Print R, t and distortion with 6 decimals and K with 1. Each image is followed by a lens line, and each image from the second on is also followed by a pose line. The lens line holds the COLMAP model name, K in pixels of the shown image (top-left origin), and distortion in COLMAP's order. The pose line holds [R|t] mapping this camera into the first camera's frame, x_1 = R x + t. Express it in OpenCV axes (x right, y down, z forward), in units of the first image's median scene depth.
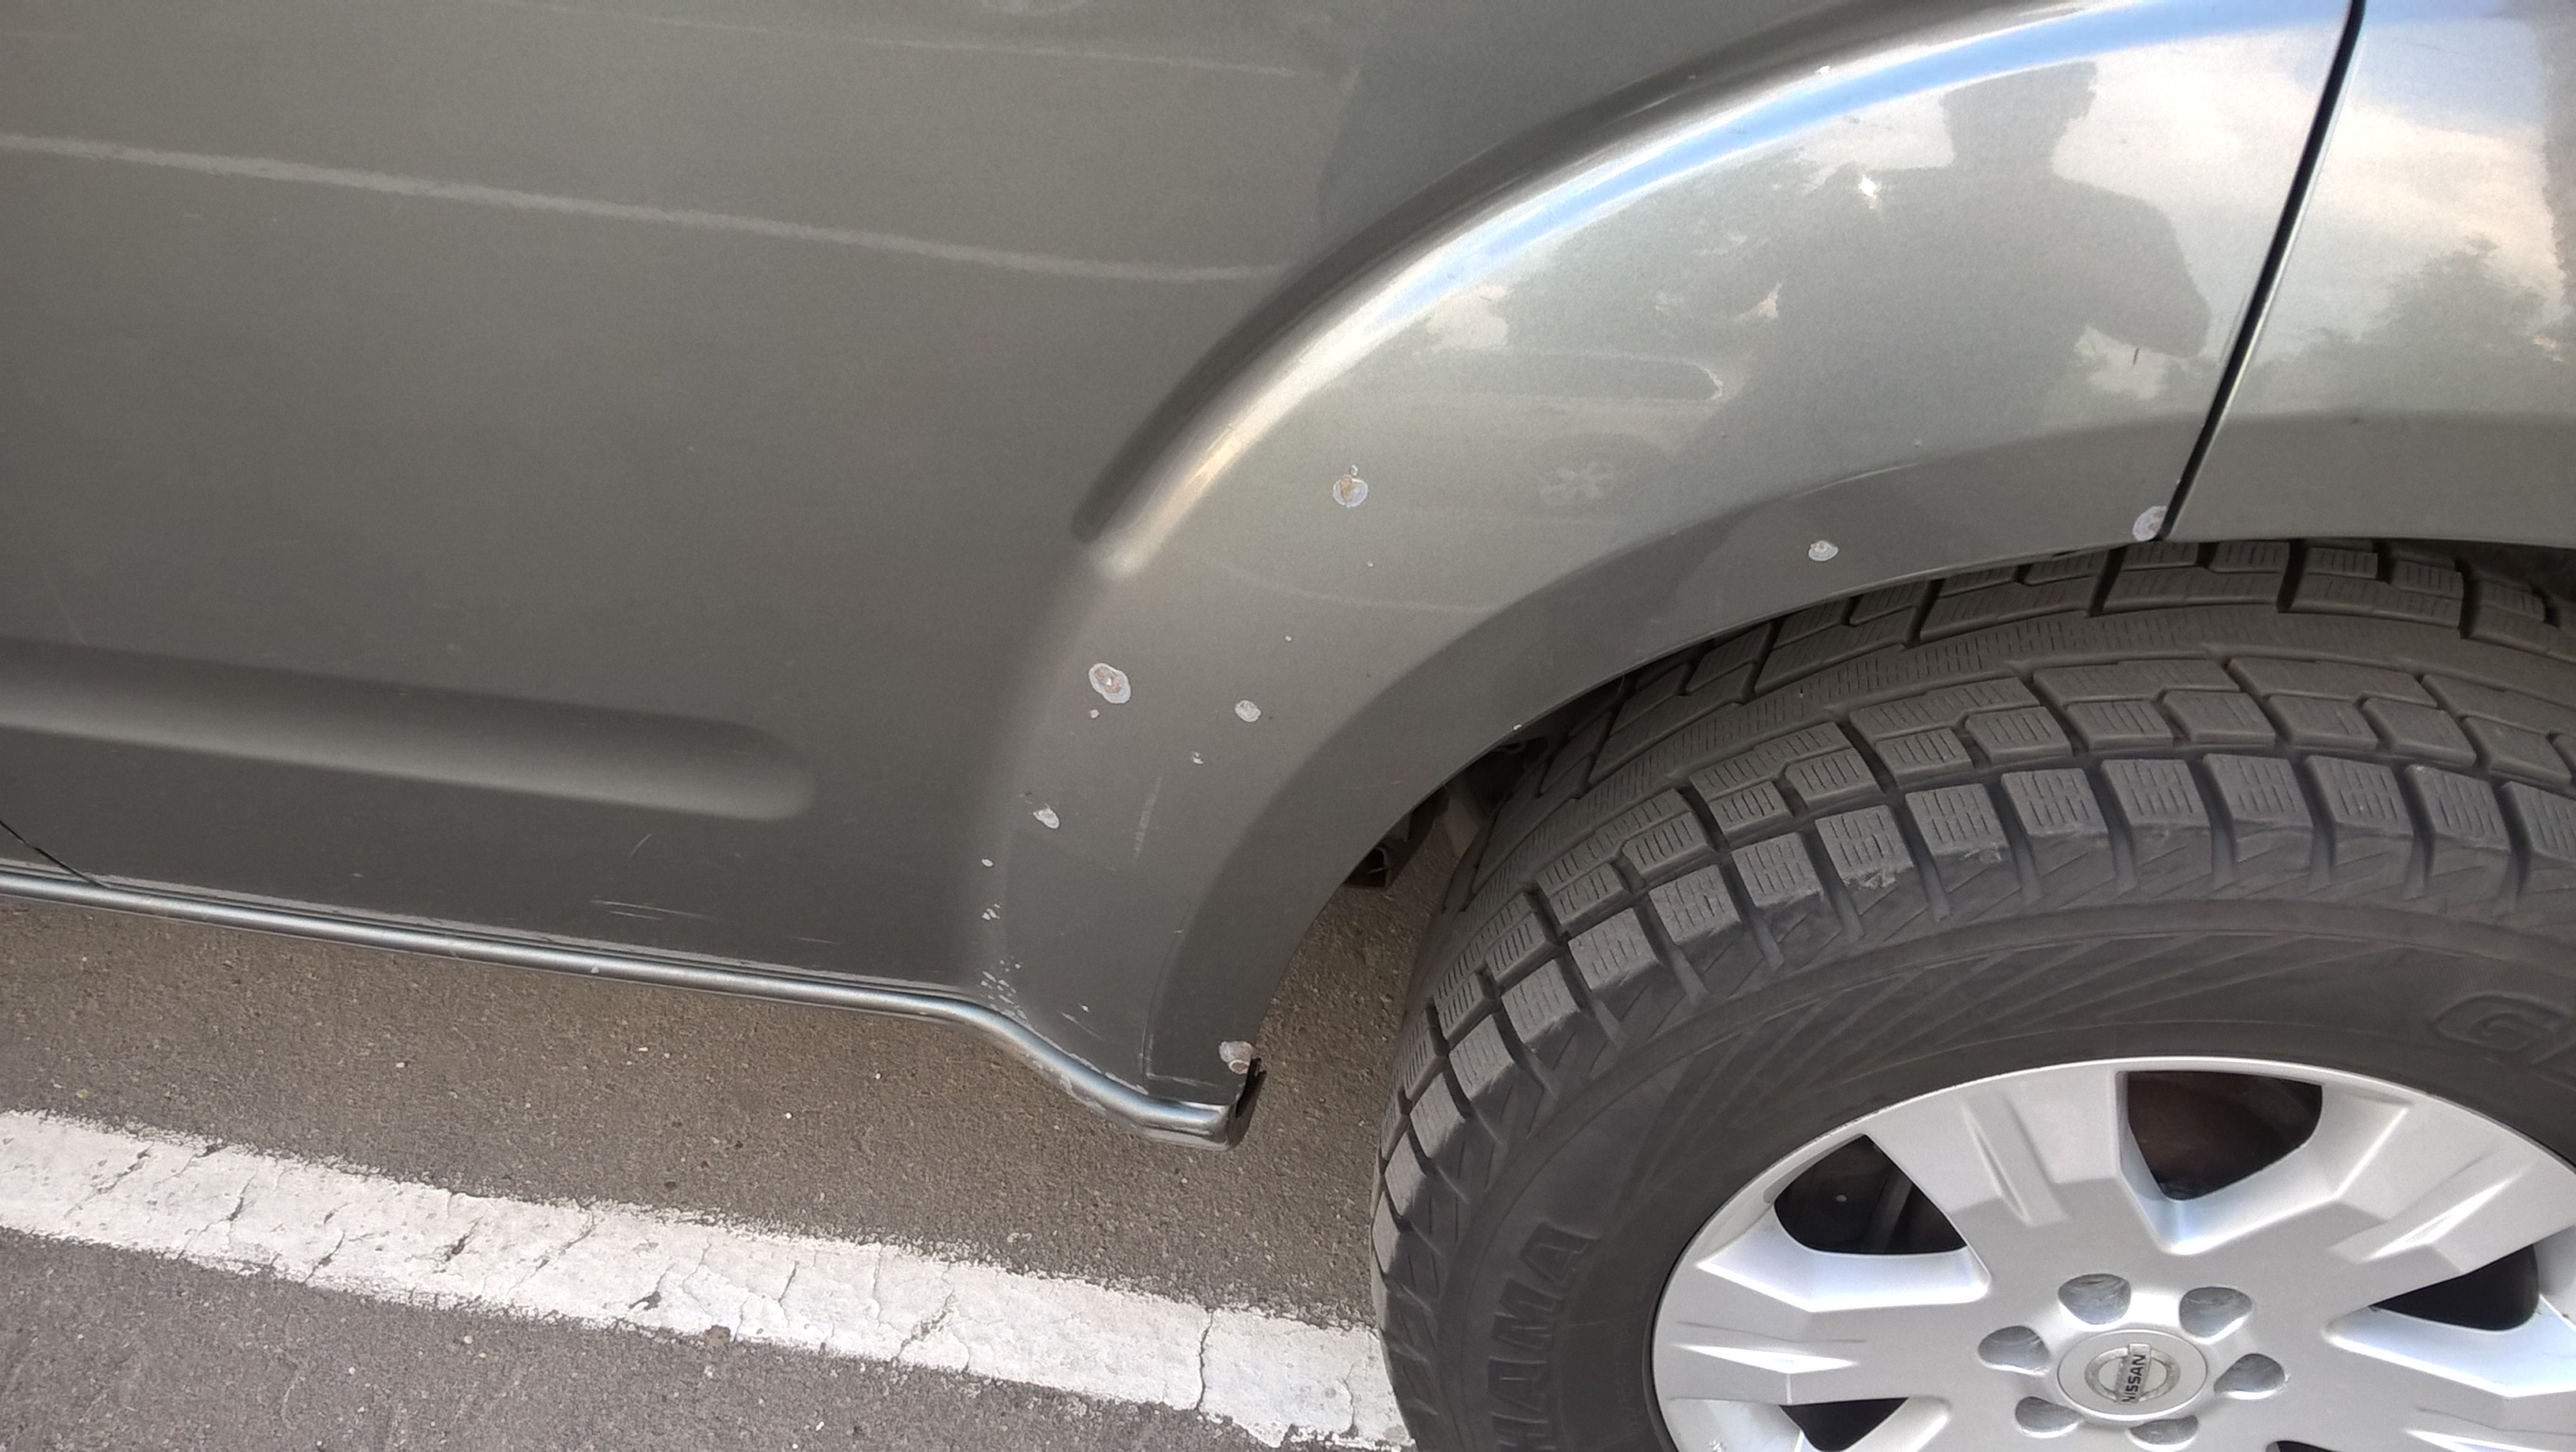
lens RADIAL K [[2186.2, 0, 1288.0], [0, 2186.2, 726.0], [0, 0, 1]] dist [0.015860, -0.117154]
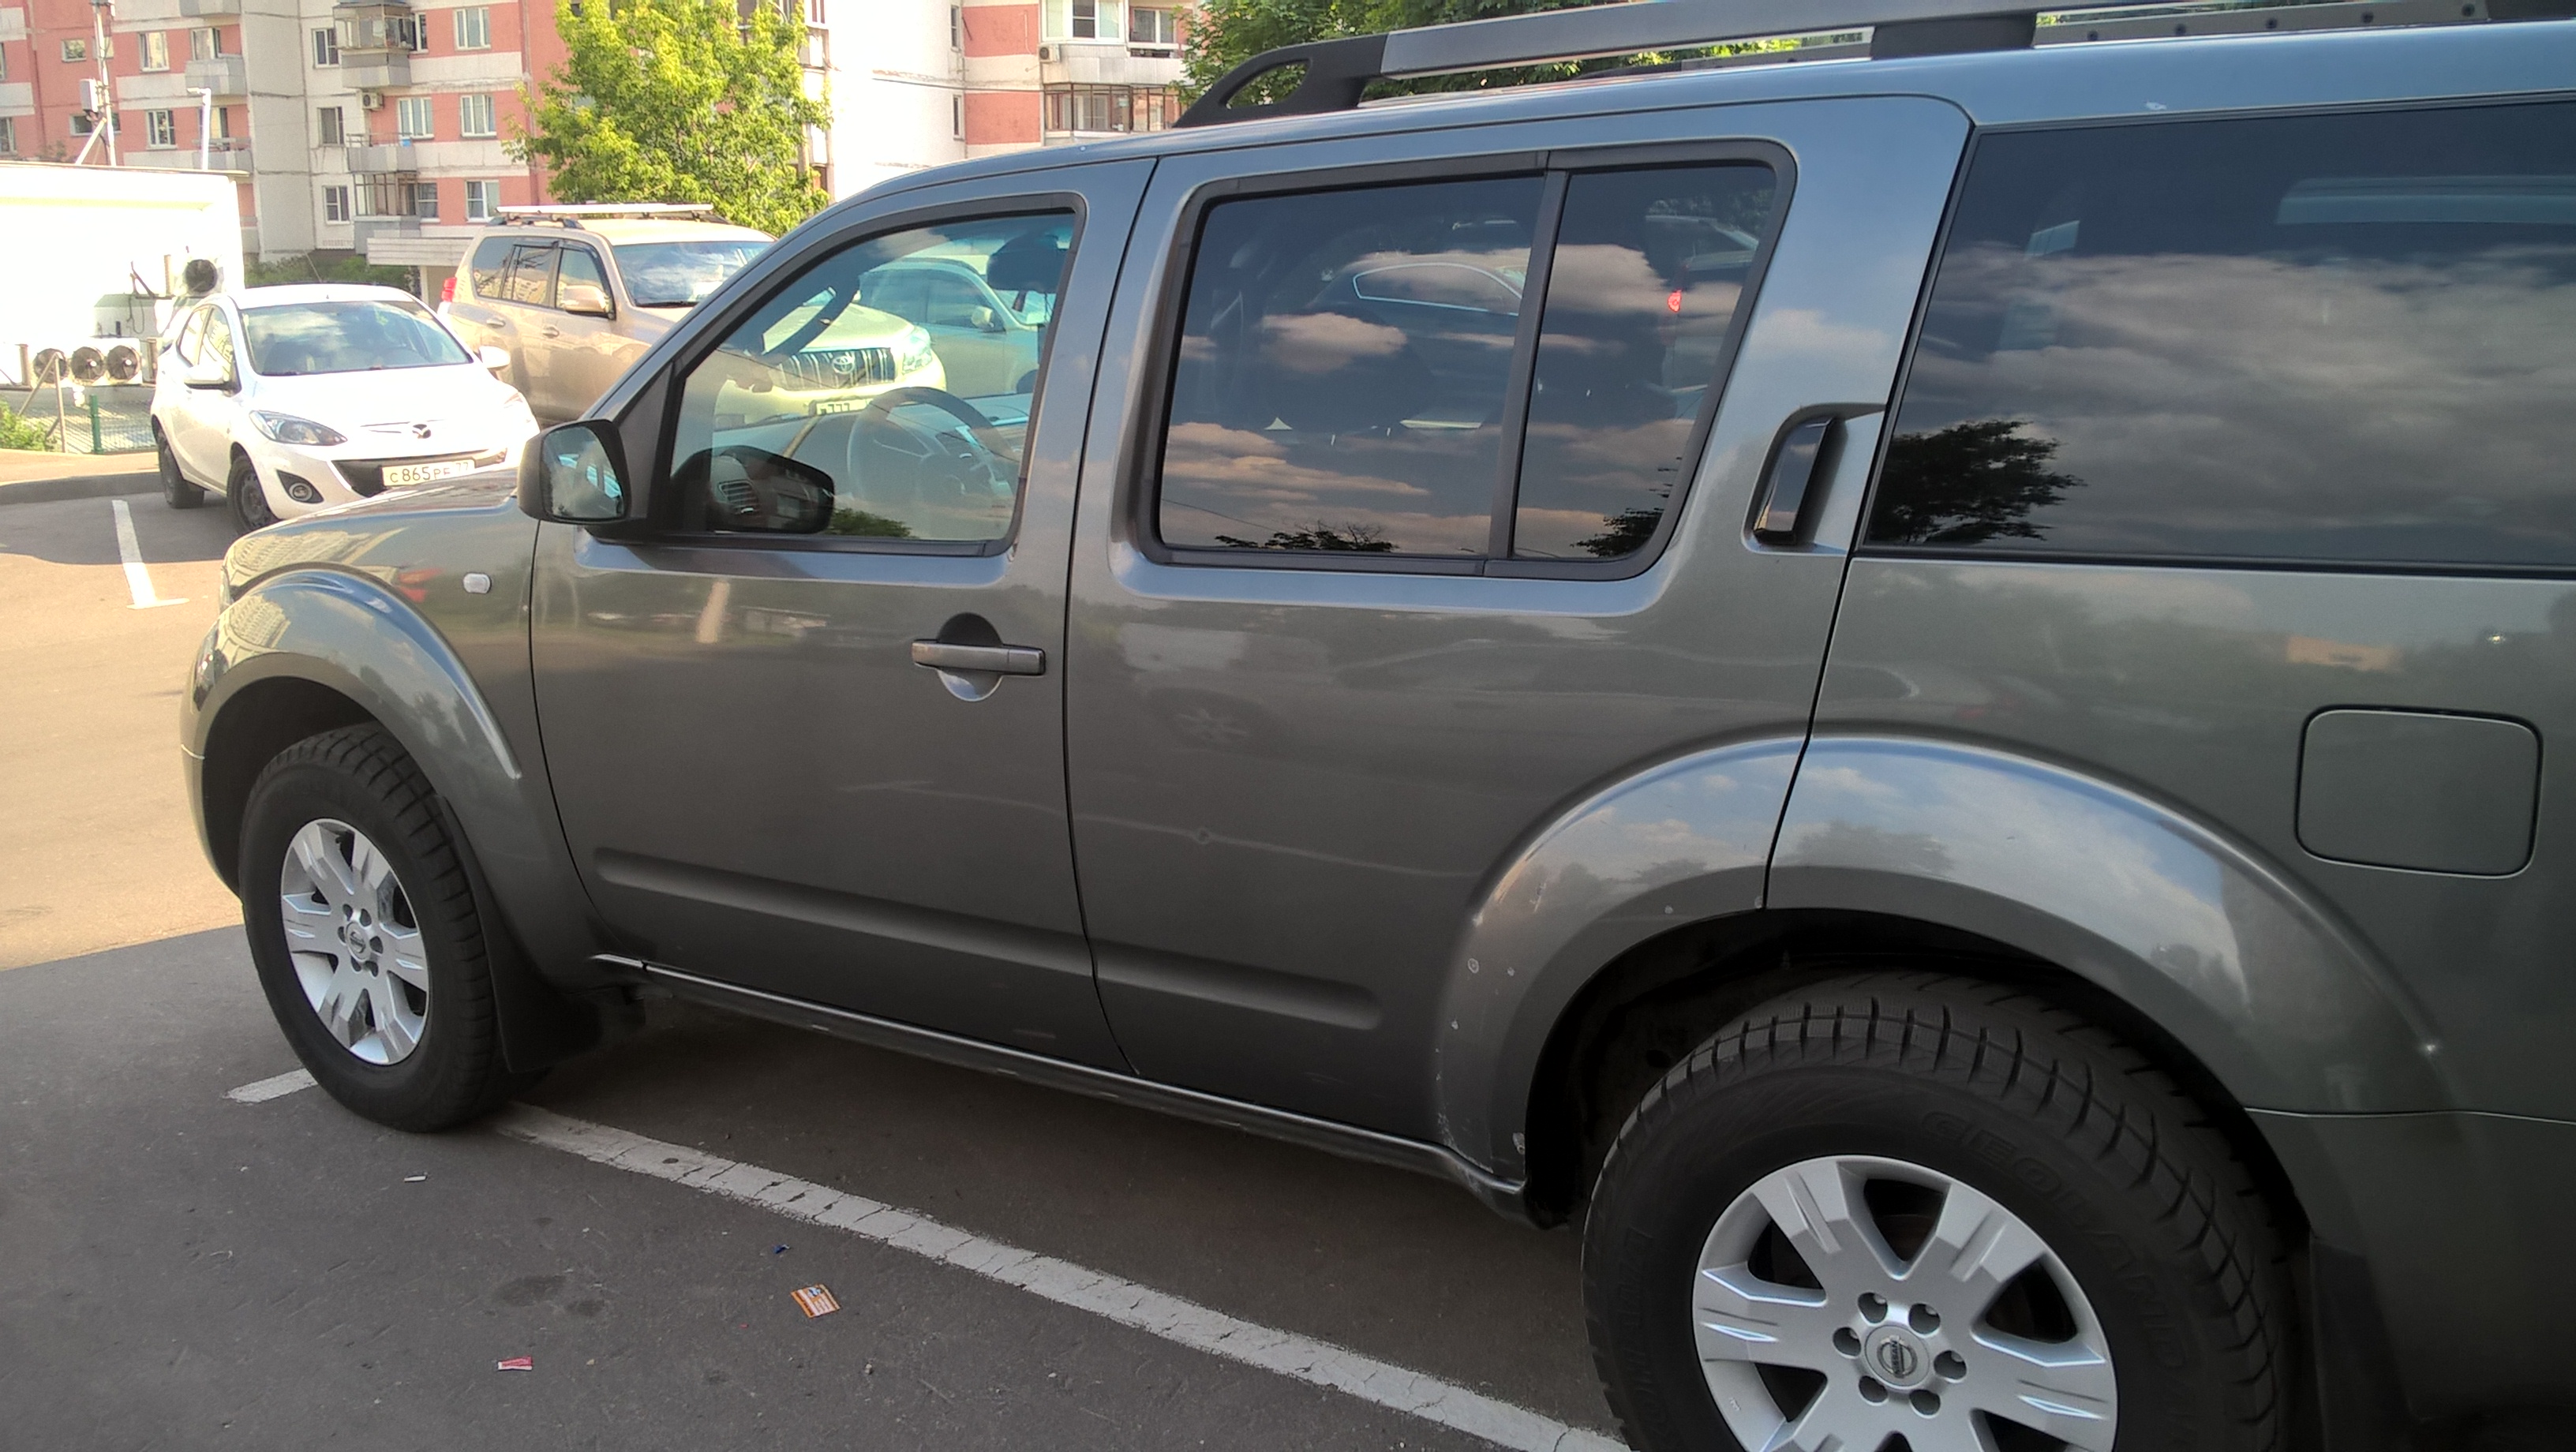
lens RADIAL K [[2186.2, 0, 1288.0], [0, 2186.2, 726.0], [0, 0, 1]] dist [0.015860, -0.117154]
pose [[0.909922, 0.036542, -0.413166, 0.533031], [-0.206711, 0.903548, -0.375329, 0.502902], [0.359600, 0.426926, 0.829712, -0.993833]]
